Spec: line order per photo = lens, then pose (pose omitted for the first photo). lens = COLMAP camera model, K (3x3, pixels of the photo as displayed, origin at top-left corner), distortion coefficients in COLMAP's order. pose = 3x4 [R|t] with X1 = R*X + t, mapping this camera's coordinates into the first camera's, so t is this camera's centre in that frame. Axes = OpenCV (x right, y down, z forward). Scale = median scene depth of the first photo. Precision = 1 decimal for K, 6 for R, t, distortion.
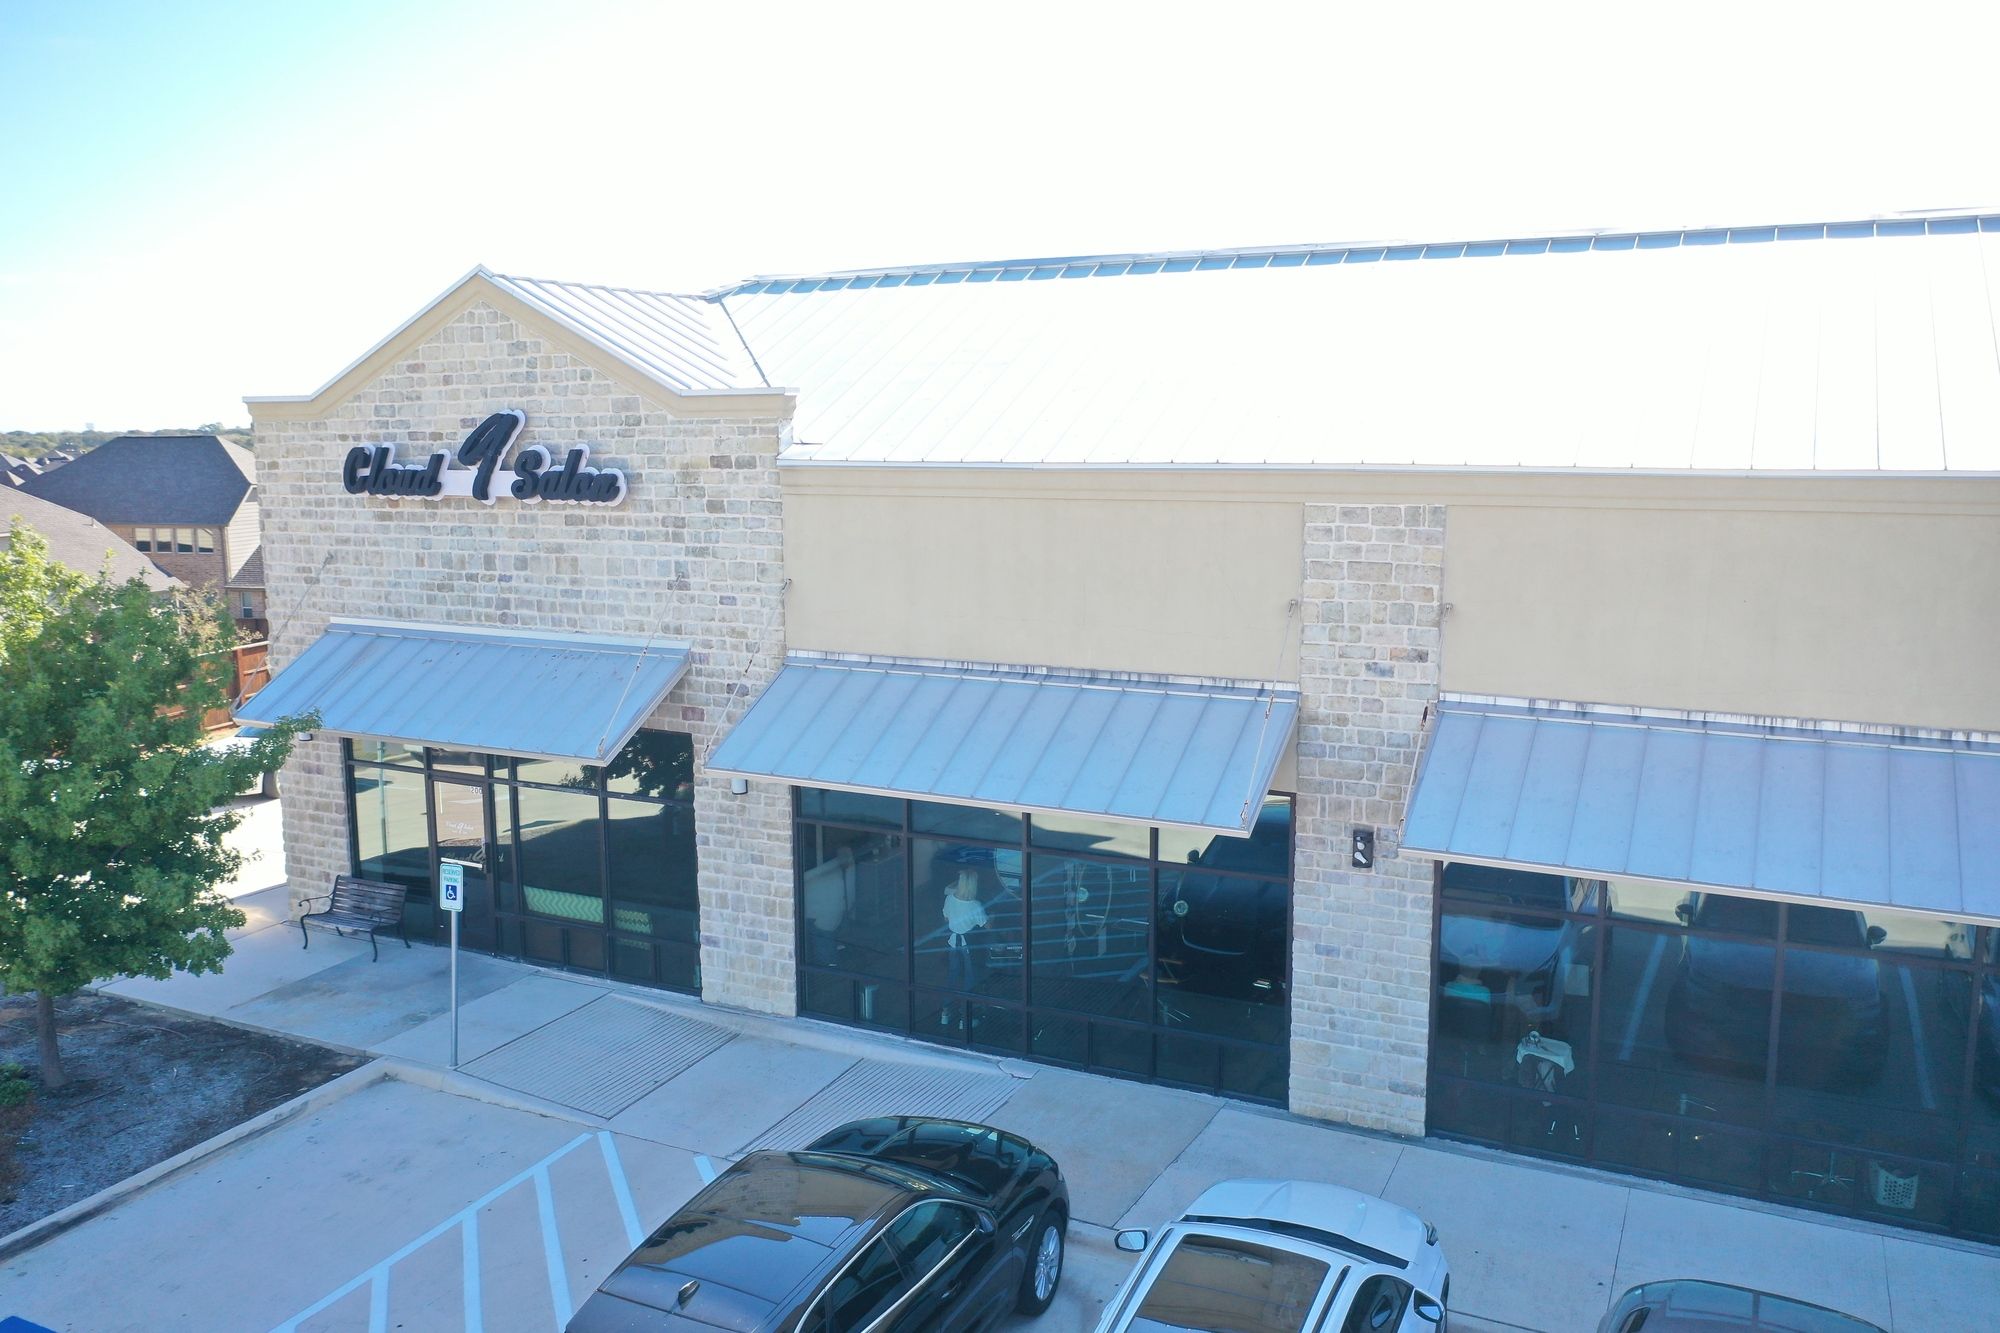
lens RADIAL K [[1557.8, 0, 1007.5], [0, 1557.8, 661.8], [0, 0, 1]] dist [0.002739, 0.002680]
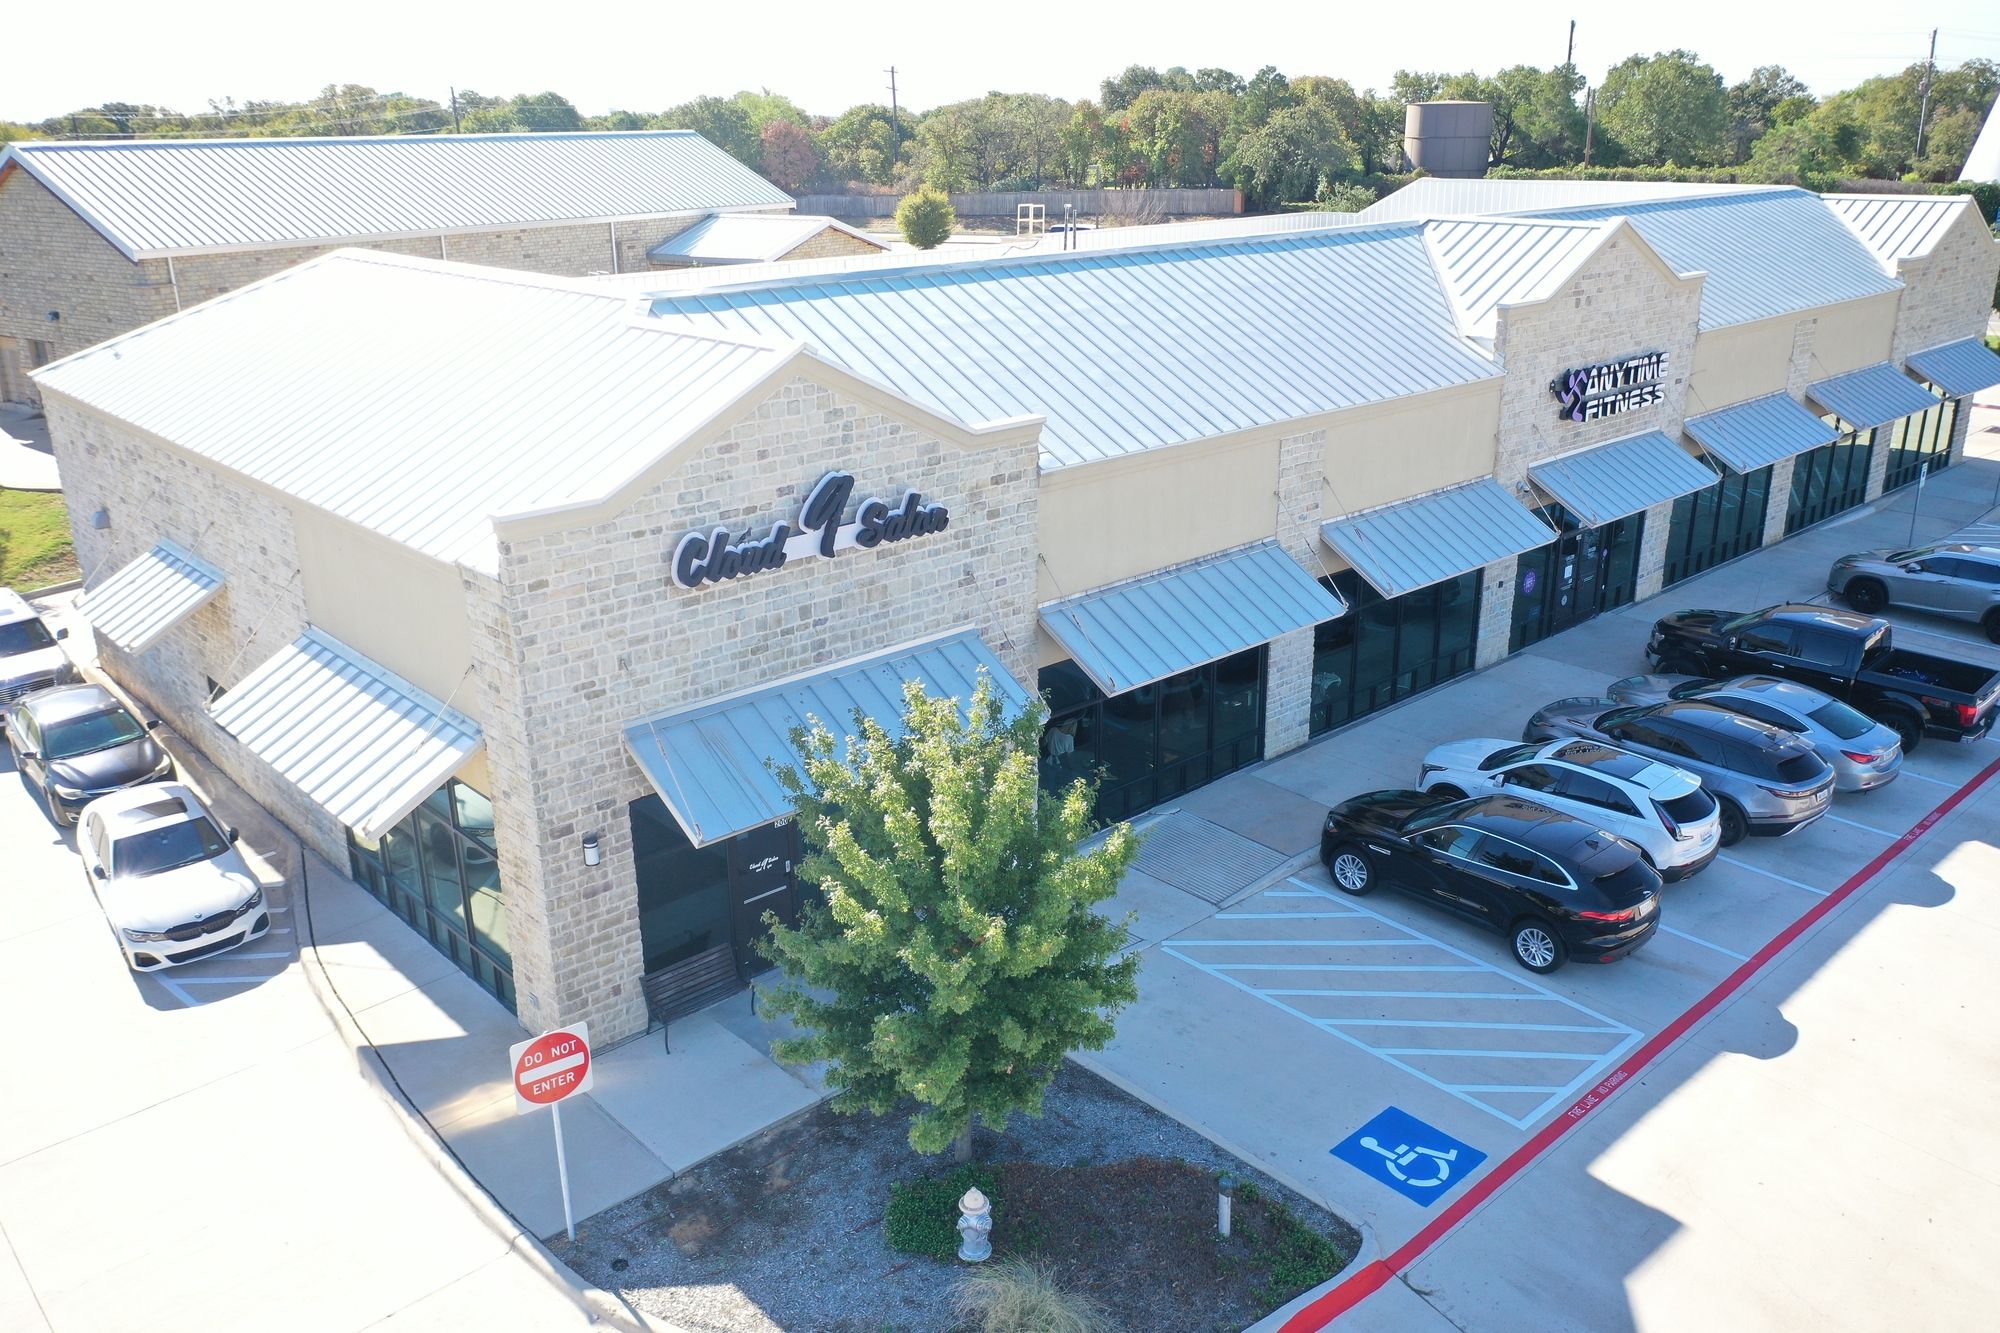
lens RADIAL K [[1557.8, 0, 999.2], [0, 1557.8, 663.6], [0, 0, 1]] dist [0.002739, 0.002680]
pose [[0.364752, -0.305474, 0.879569, -1.296829], [0.153747, 0.951444, 0.266678, -0.310202], [-0.918324, 0.037960, 0.394006, 0.464401]]
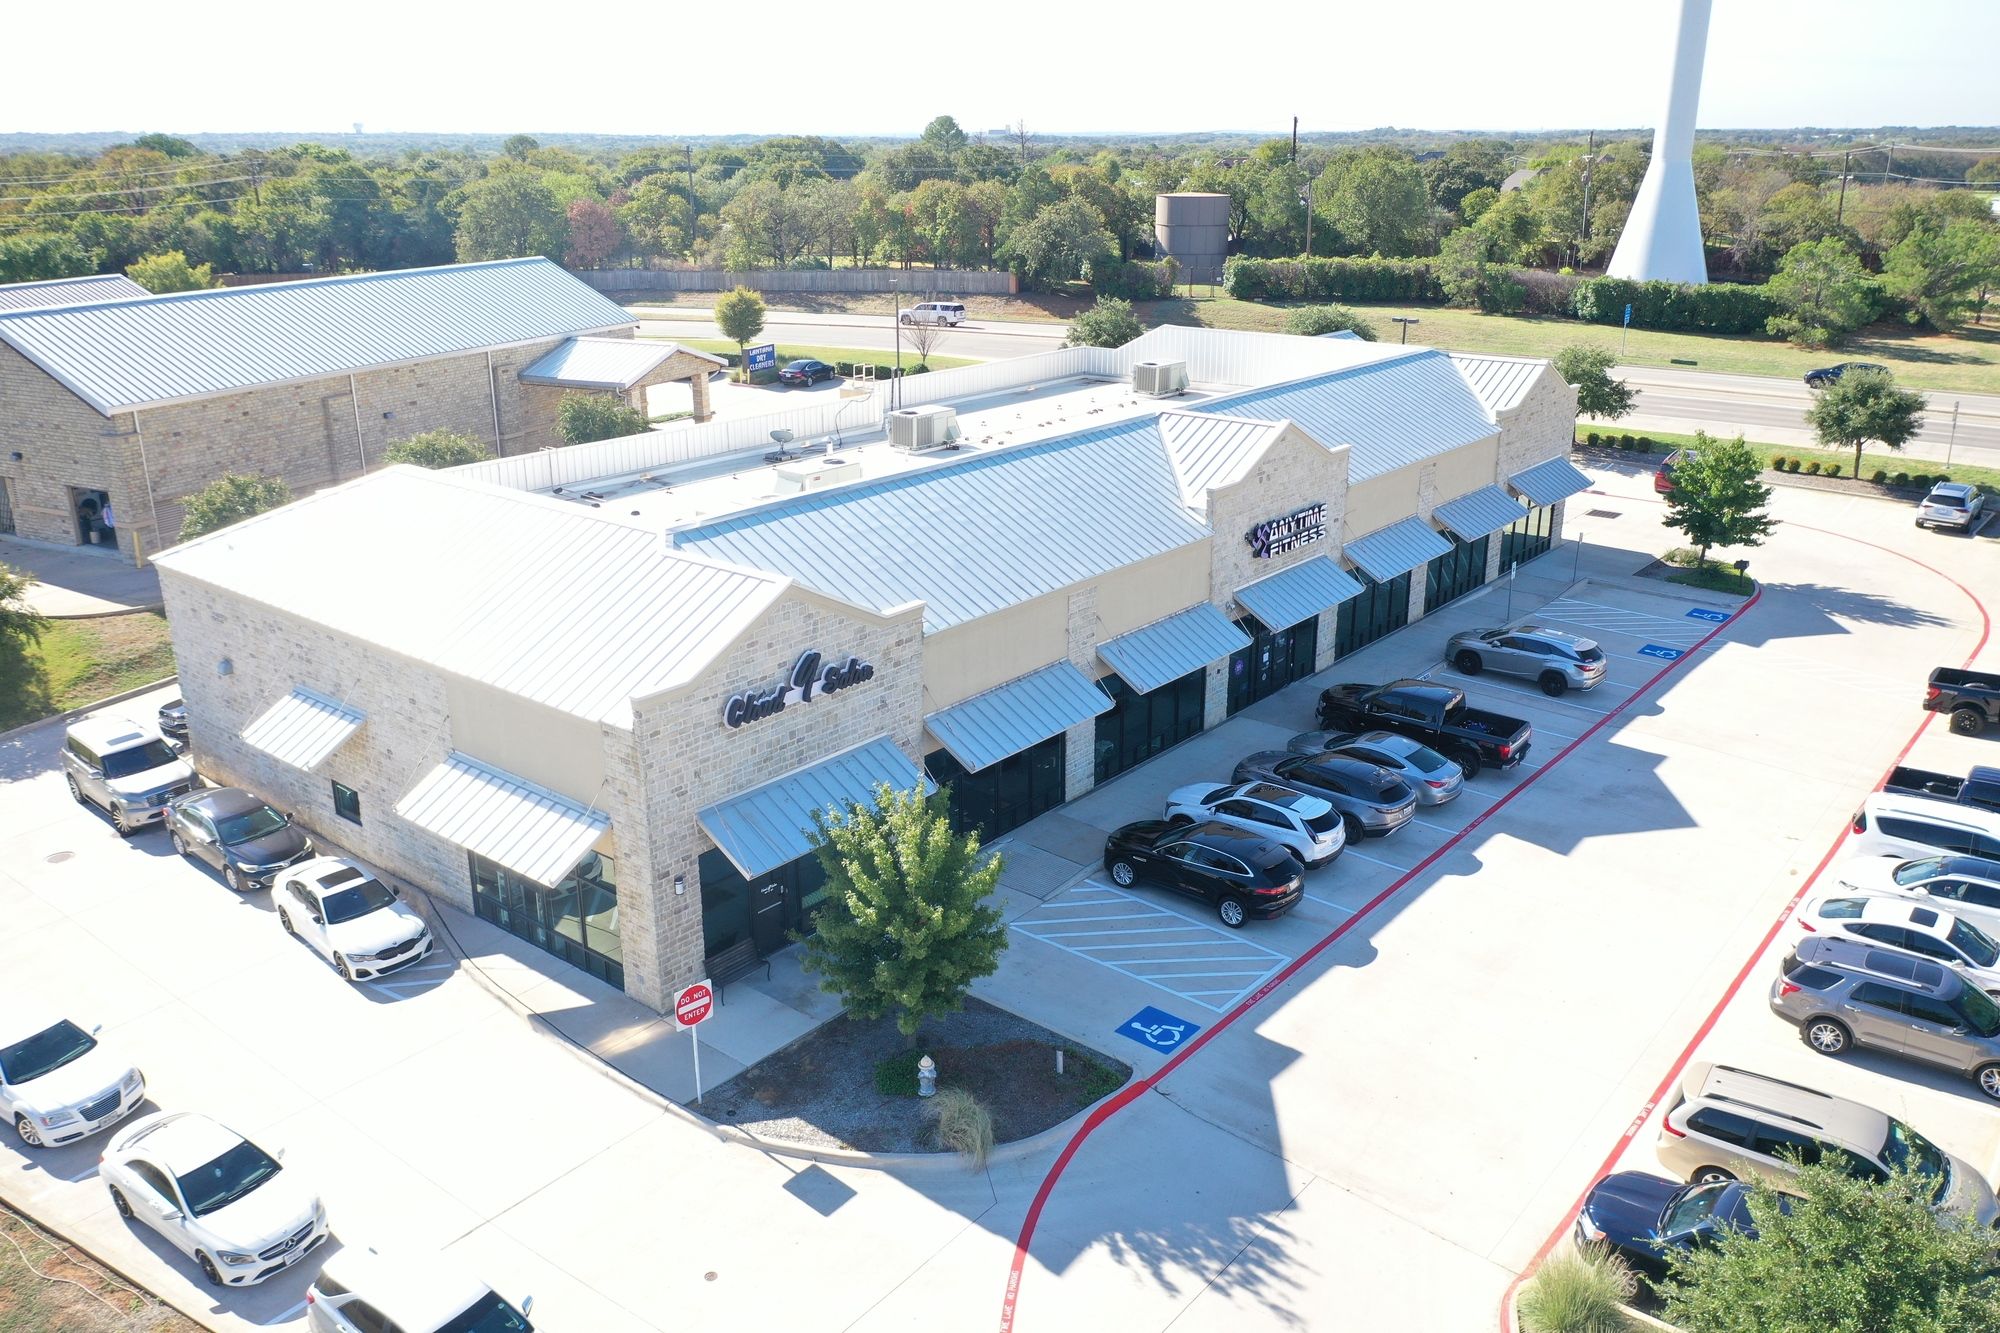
lens RADIAL K [[1557.8, 0, 998.4], [0, 1557.8, 658.7], [0, 0, 1]] dist [0.002739, 0.002680]
pose [[0.229086, -0.304197, 0.924653, -1.986688], [0.152056, 0.949437, 0.274678, -0.628181], [-0.961457, 0.077674, 0.263758, 0.299669]]
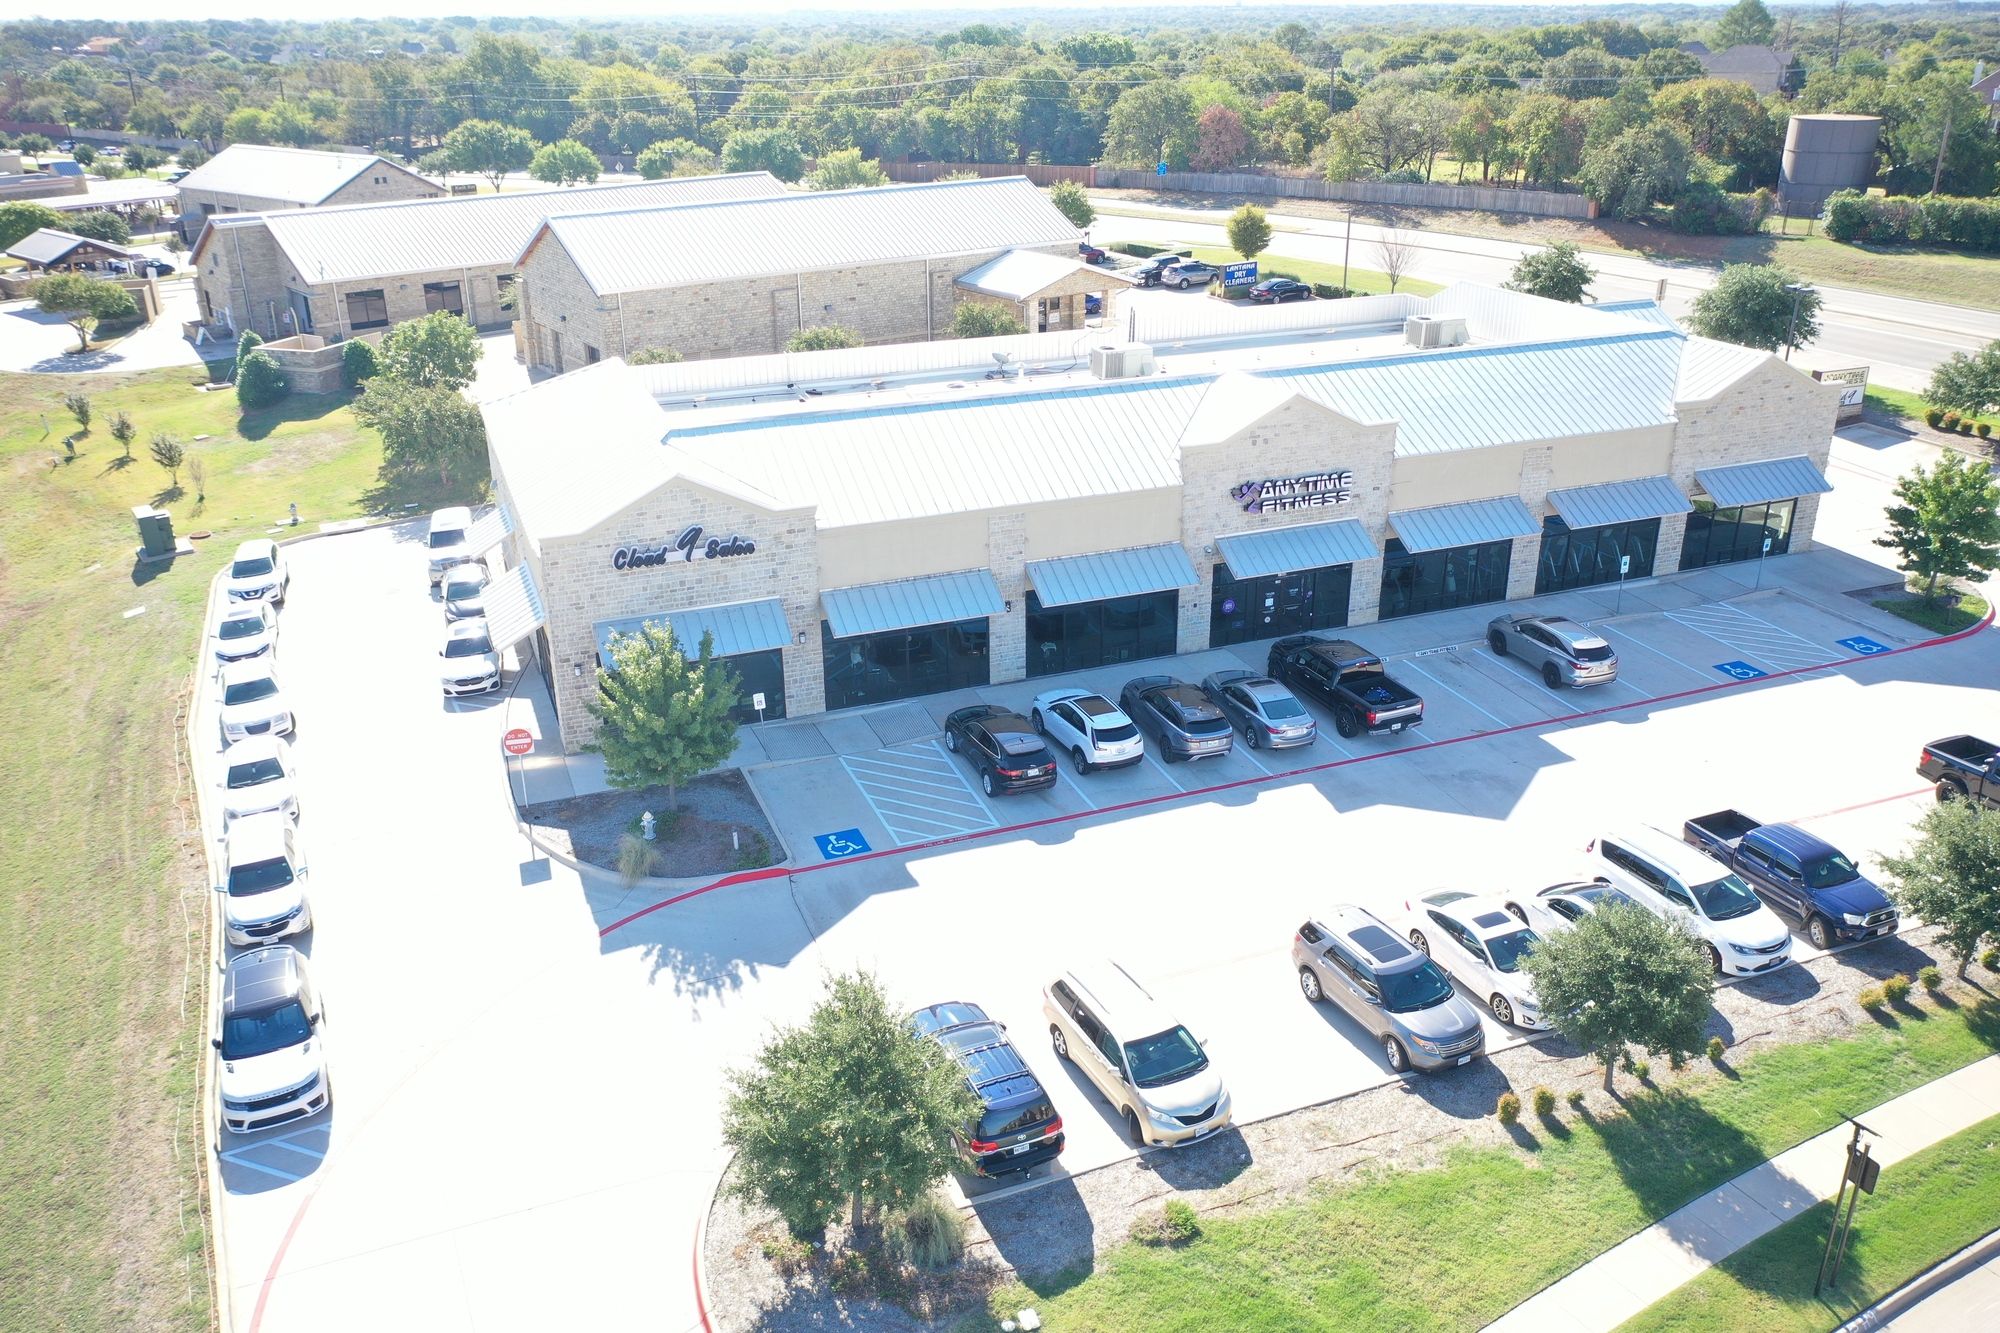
lens RADIAL K [[1557.8, 0, 1012.0], [0, 1557.8, 658.1], [0, 0, 1]] dist [0.002739, 0.002680]
pose [[0.673296, -0.282739, 0.683177, -1.795241], [0.118275, 0.953283, 0.277960, -0.608836], [-0.729851, -0.106346, 0.675283, -1.148222]]
